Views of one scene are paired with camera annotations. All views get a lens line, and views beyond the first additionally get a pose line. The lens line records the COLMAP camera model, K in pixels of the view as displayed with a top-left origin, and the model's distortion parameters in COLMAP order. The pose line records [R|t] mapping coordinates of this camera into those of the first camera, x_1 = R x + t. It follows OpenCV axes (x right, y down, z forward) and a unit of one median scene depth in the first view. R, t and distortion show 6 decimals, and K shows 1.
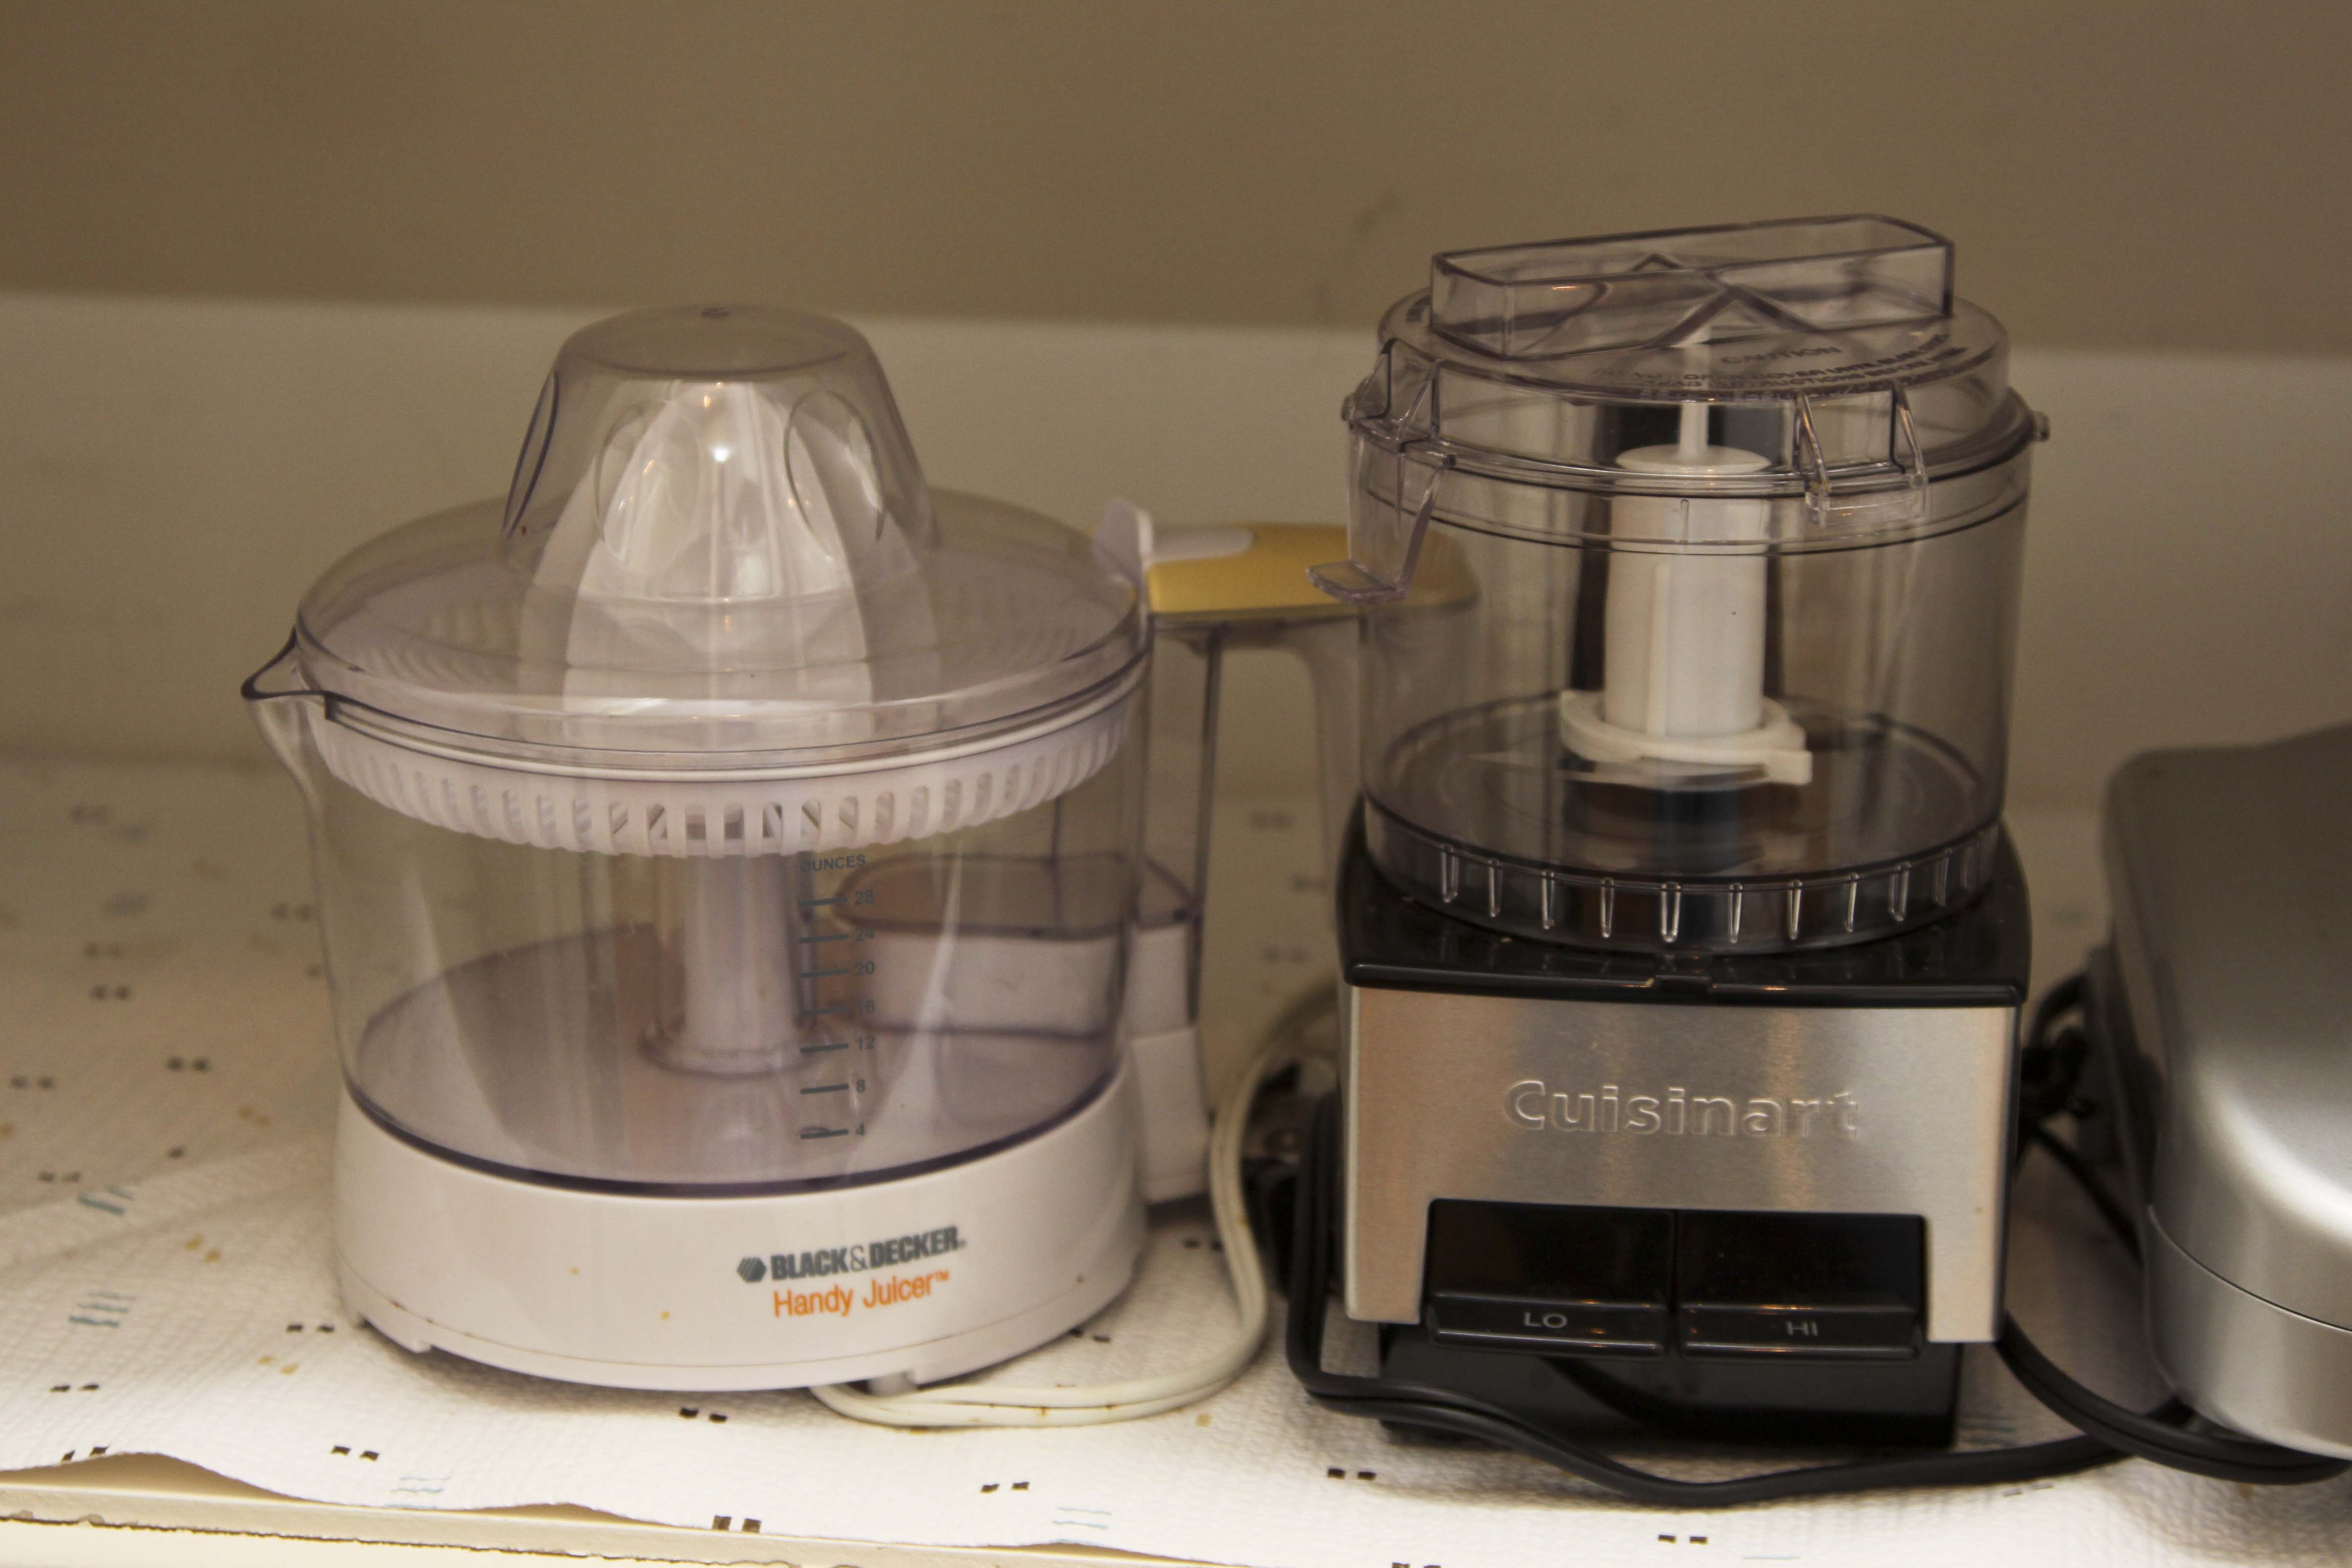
lens RADIAL K [[4878.3, 0, 1176.0], [0, 4878.3, 784.0], [0, 0, 1]] dist [0.028765, 0.219096]
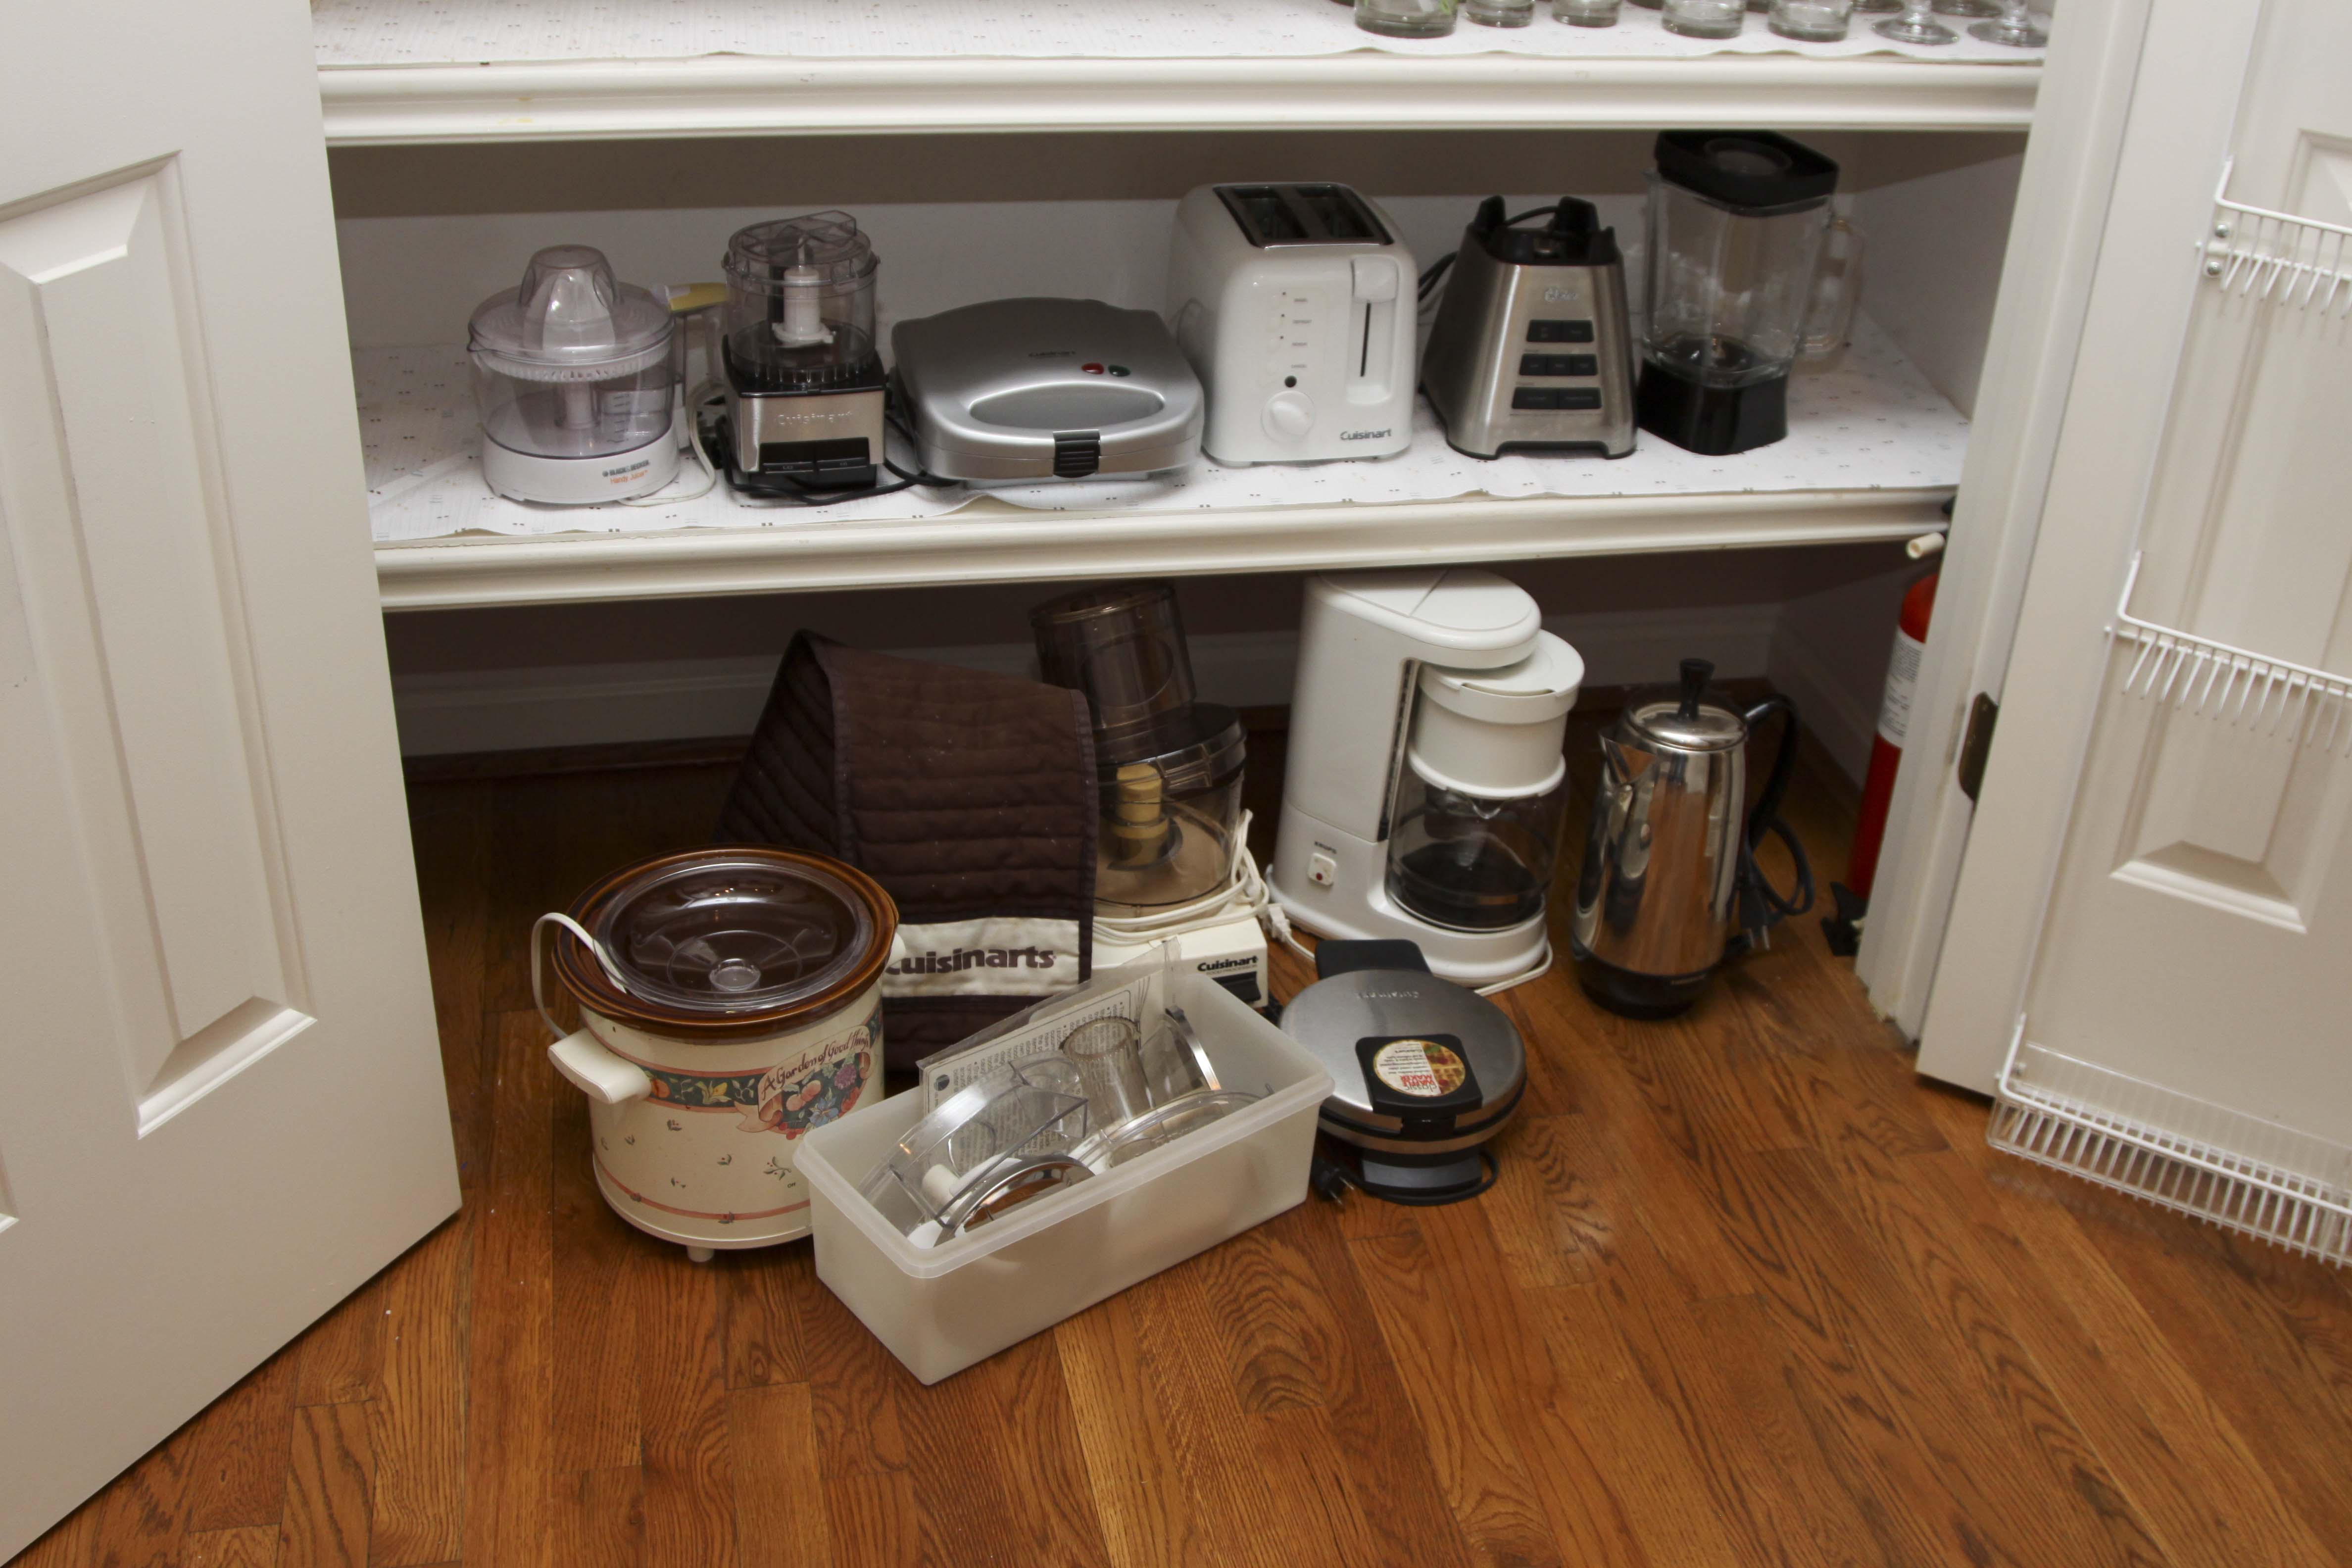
lens RADIAL K [[2587.6, 0, 1176.0], [0, 2587.6, 784.0], [0, 0, 1]] dist [-0.153512, 0.004759]
pose [[0.944243, -0.127641, 0.303501, -0.330895], [0.050860, 0.967278, 0.248567, -0.173729], [-0.325297, -0.219272, 0.919838, -1.320143]]
